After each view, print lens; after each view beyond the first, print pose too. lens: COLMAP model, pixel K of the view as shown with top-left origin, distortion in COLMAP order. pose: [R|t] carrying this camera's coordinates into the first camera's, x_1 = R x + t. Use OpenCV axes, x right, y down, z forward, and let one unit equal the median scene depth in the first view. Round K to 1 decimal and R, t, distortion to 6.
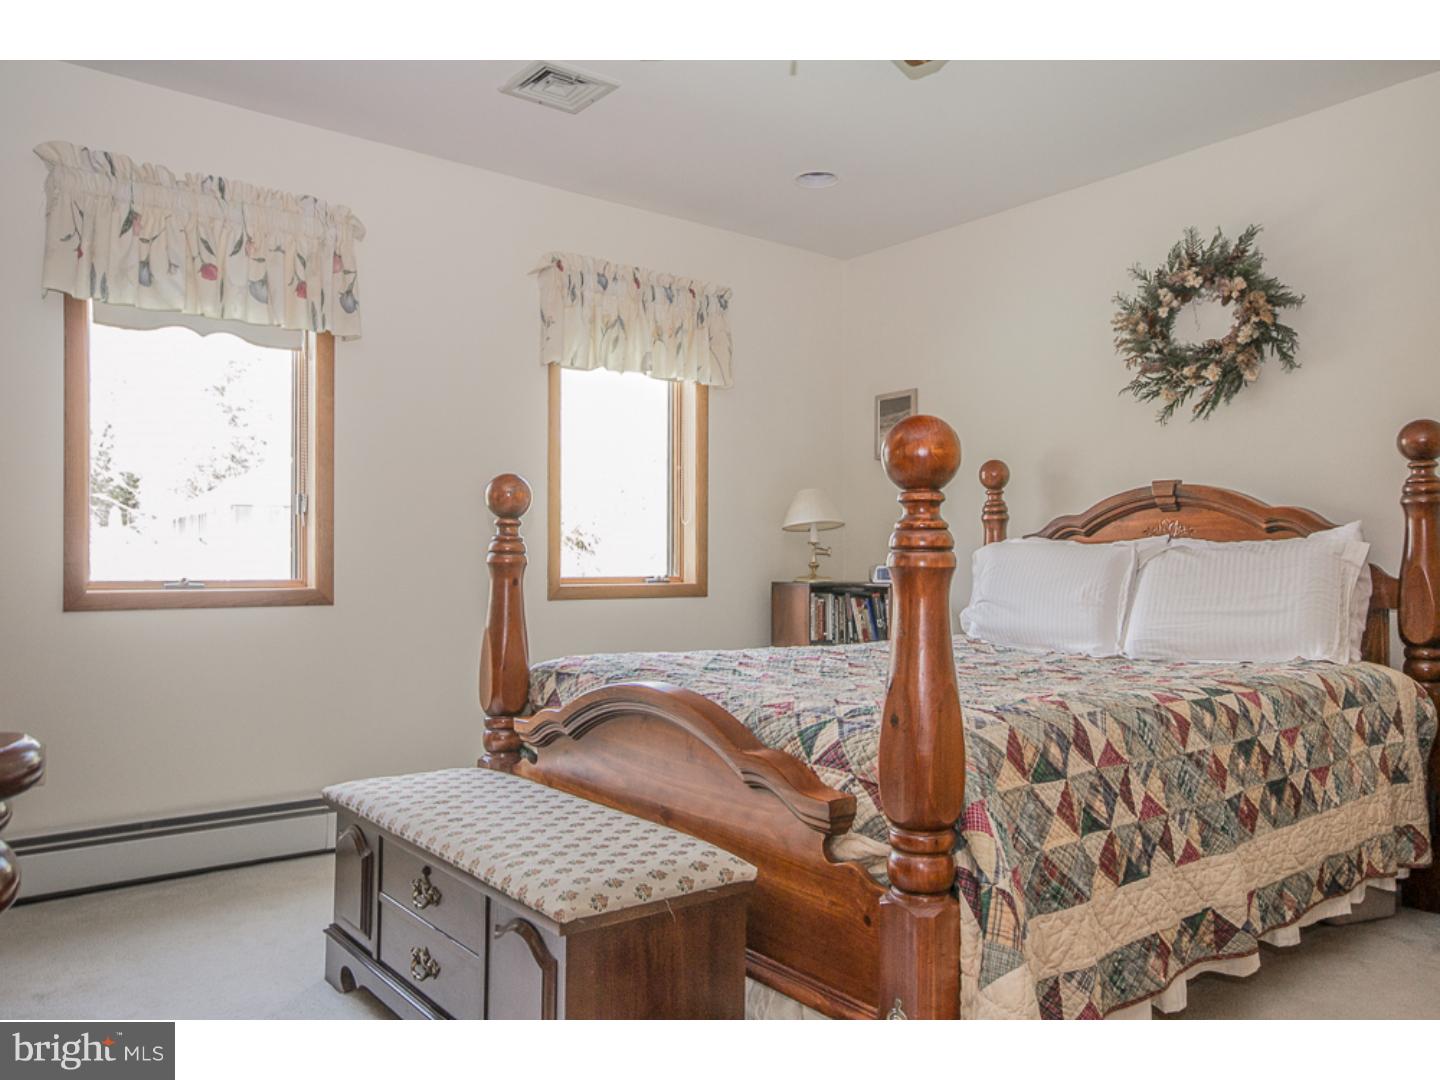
lens RADIAL K [[1060.9, 0, 723.2], [0, 1060.9, 546.6], [0, 0, 1]] dist [0.003185, 0.001809]
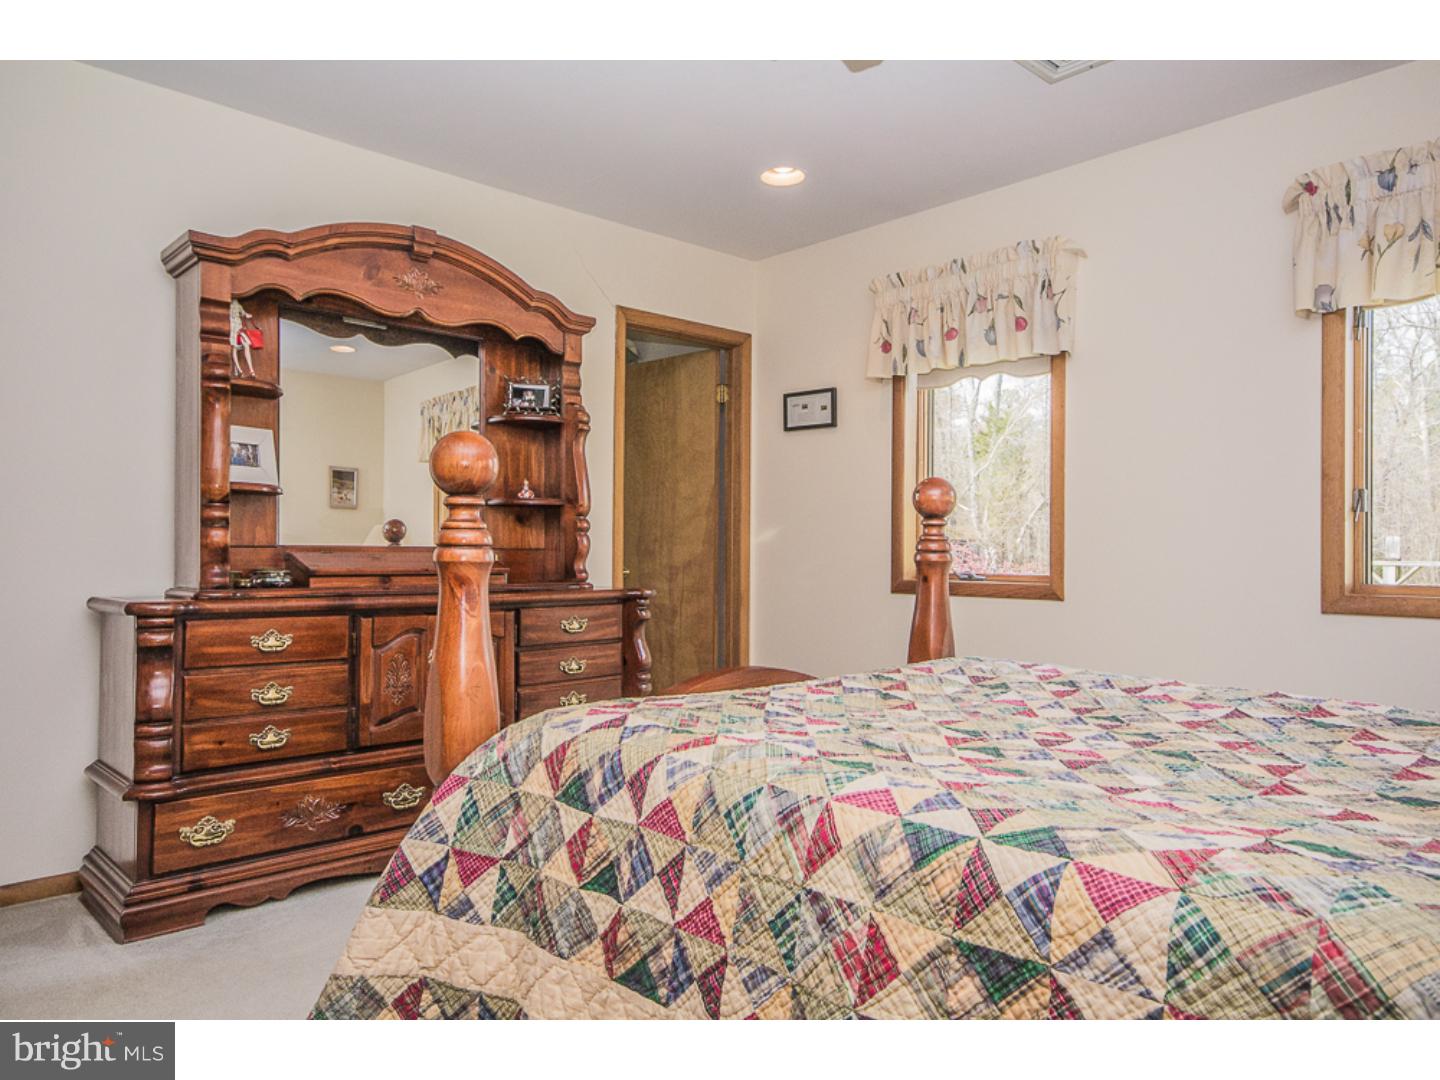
lens RADIAL K [[980.4, 0, 723.0], [0, 980.4, 541.3], [0, 0, 1]] dist [-0.002506, 0.000670]
pose [[0.072405, -0.017594, -0.997220, 0.971966], [0.007396, 0.999826, -0.017103, 0.013564], [0.997348, -0.006137, 0.072523, 0.916548]]
